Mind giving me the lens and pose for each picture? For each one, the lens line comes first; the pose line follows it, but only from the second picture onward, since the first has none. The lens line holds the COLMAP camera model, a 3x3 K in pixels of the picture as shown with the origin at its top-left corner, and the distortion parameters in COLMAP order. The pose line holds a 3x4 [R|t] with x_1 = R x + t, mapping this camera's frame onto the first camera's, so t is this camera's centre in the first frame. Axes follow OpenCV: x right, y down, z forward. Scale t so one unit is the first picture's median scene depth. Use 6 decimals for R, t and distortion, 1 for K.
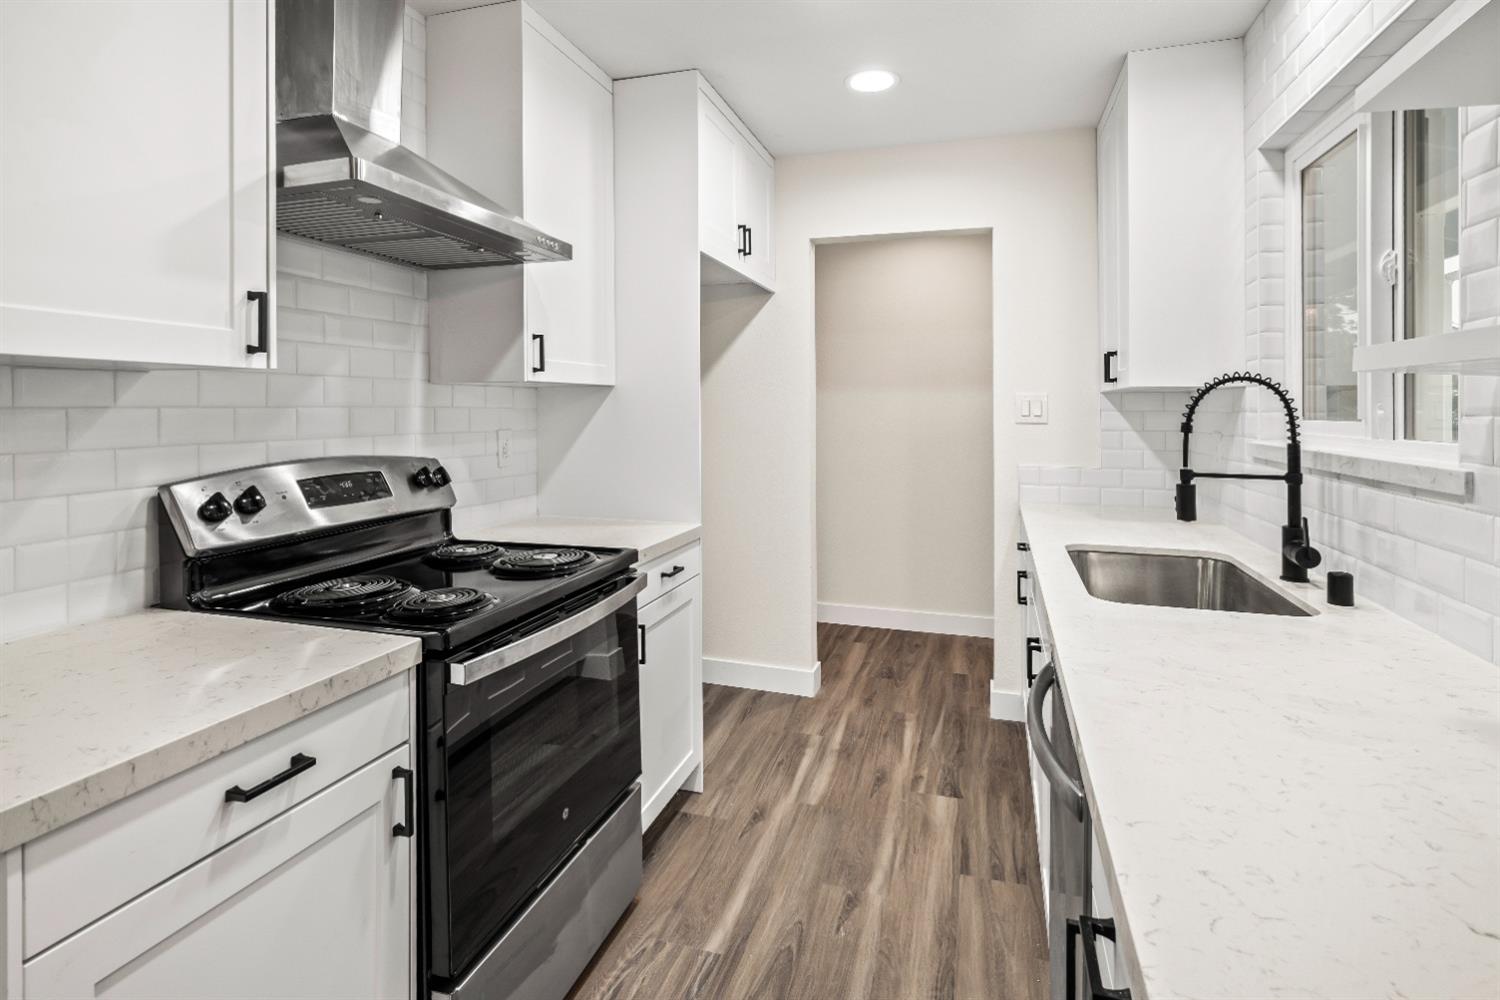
lens RADIAL K [[754.6, 0, 751.2], [0, 754.6, 418.2], [0, 0, 1]] dist [-0.000928, 0.000271]
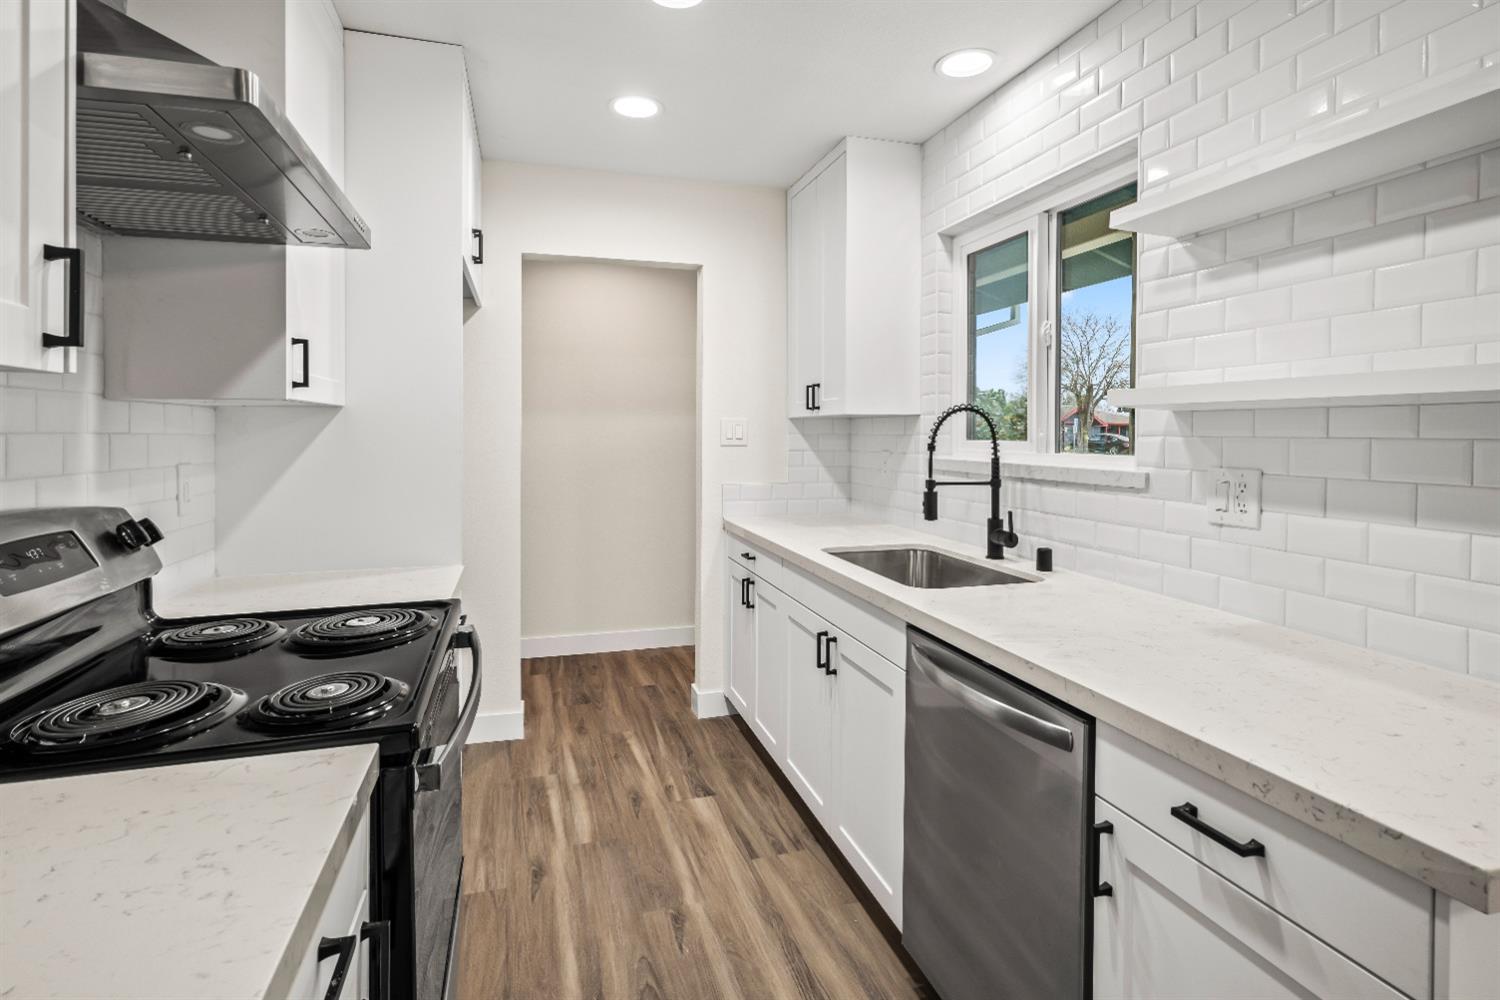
lens RADIAL K [[743.9, 0, 752.0], [0, 743.9, 446.6], [0, 0, 1]] dist [-0.003742, 0.000153]
pose [[0.828544, -0.014227, 0.559744, -0.309440], [0.010777, 0.999897, 0.009462, -0.003105], [-0.559821, -0.001808, 0.828612, 0.107522]]
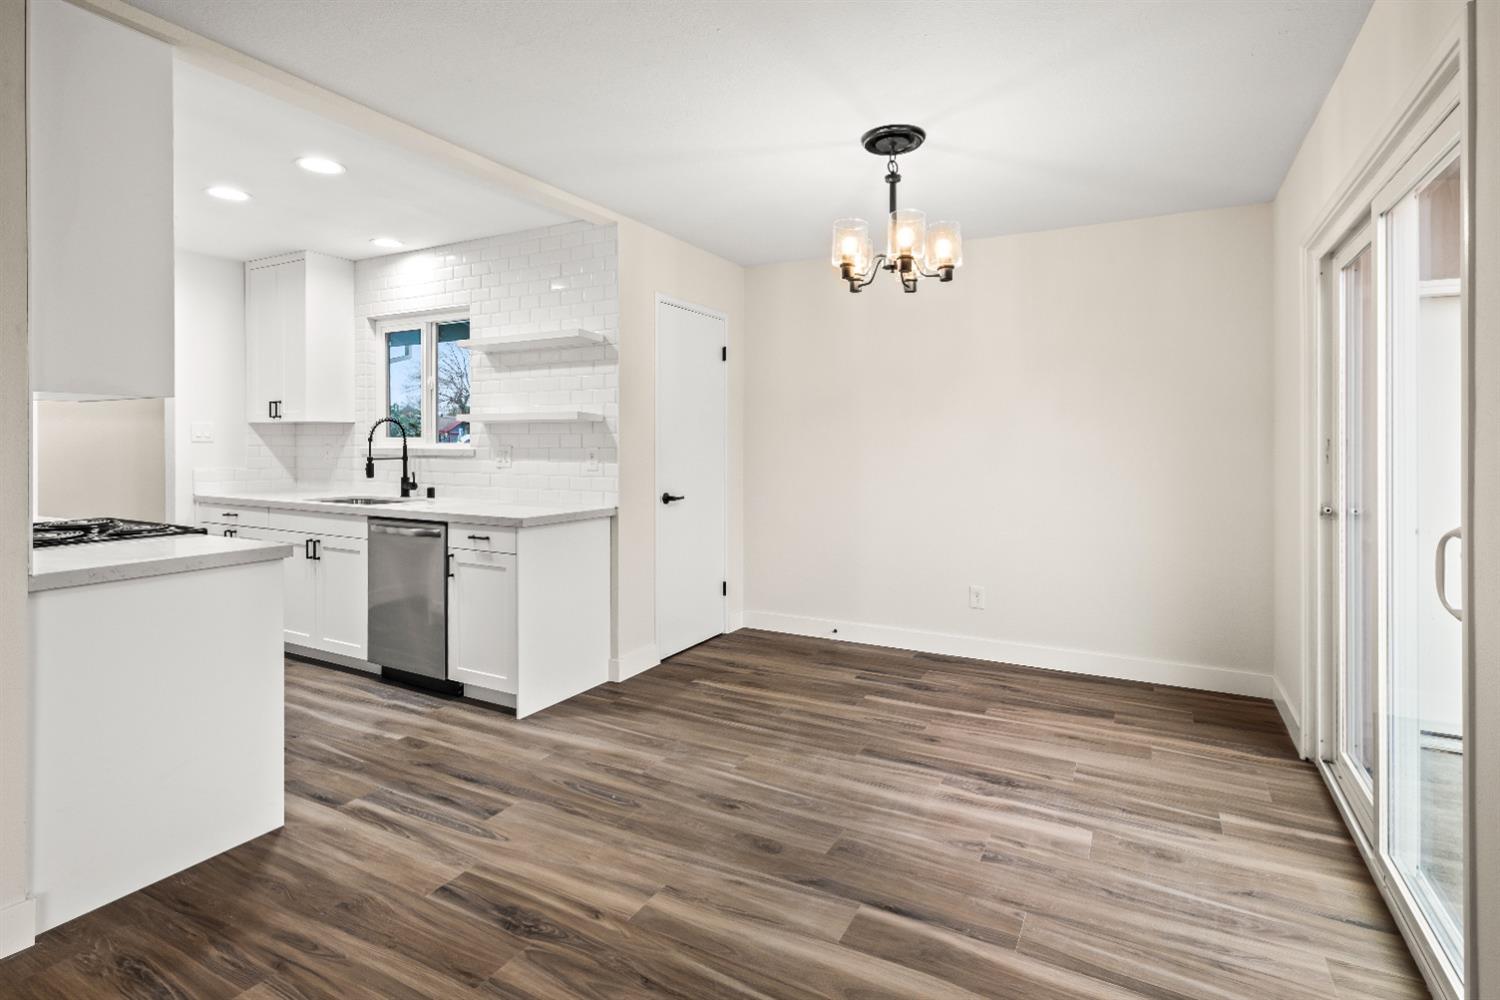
lens RADIAL K [[743.9, 0, 752.0], [0, 743.9, 446.6], [0, 0, 1]] dist [-0.003742, 0.000153]
pose [[0.192313, -0.007770, 0.981303, -1.268271], [0.013140, 0.999899, 0.005343, 0.031499], [-0.981246, 0.011867, 0.192396, -0.550774]]
